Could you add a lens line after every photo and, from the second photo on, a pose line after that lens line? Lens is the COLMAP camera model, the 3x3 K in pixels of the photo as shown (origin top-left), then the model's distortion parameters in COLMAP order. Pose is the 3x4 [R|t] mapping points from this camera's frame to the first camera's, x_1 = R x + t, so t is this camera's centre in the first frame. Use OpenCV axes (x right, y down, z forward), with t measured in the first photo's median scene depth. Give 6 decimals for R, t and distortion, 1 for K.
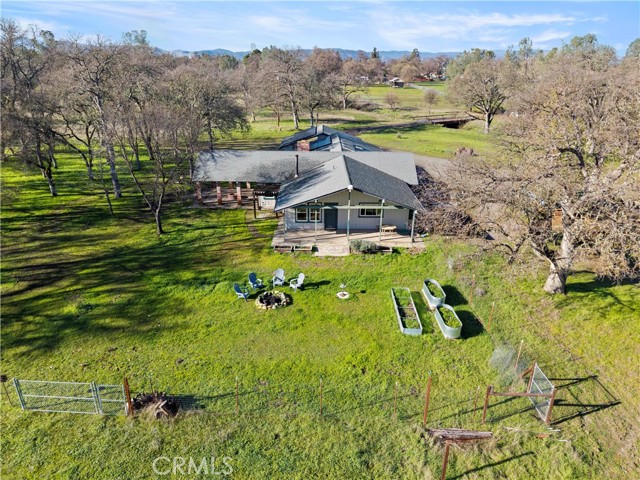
lens RADIAL K [[427.1, 0, 320.0], [0, 427.1, 240.0], [0, 0, 1]] dist [0.032216, -0.036222]
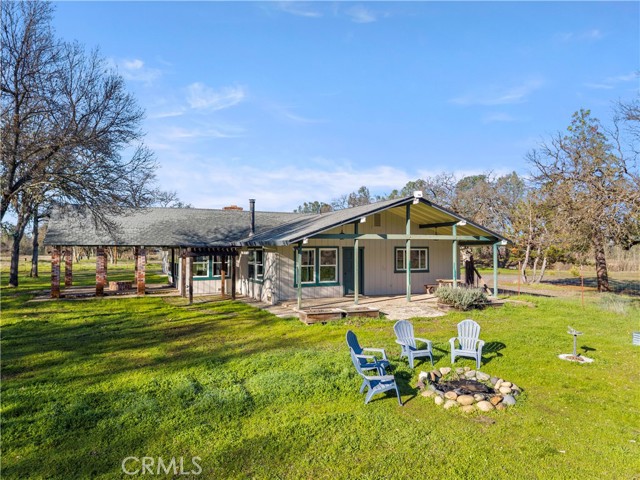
lens RADIAL K [[427.1, 0, 320.0], [0, 427.1, 240.0], [0, 0, 1]] dist [0.032216, -0.036222]
pose [[0.907737, 0.006676, 0.419487, -0.331248], [0.159087, 0.919724, -0.358887, 0.131673], [-0.388208, 0.392510, 0.833805, 0.694291]]
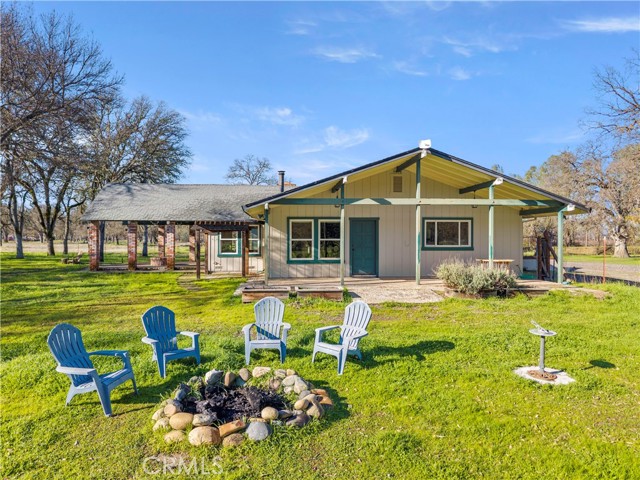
lens RADIAL K [[427.1, 0, 320.0], [0, 427.1, 240.0], [0, 0, 1]] dist [0.032216, -0.036222]
pose [[0.994362, -0.003159, 0.105994, -0.092784], [0.042183, 0.928848, -0.368051, 0.138400], [-0.097290, 0.370447, 0.923744, 0.747550]]
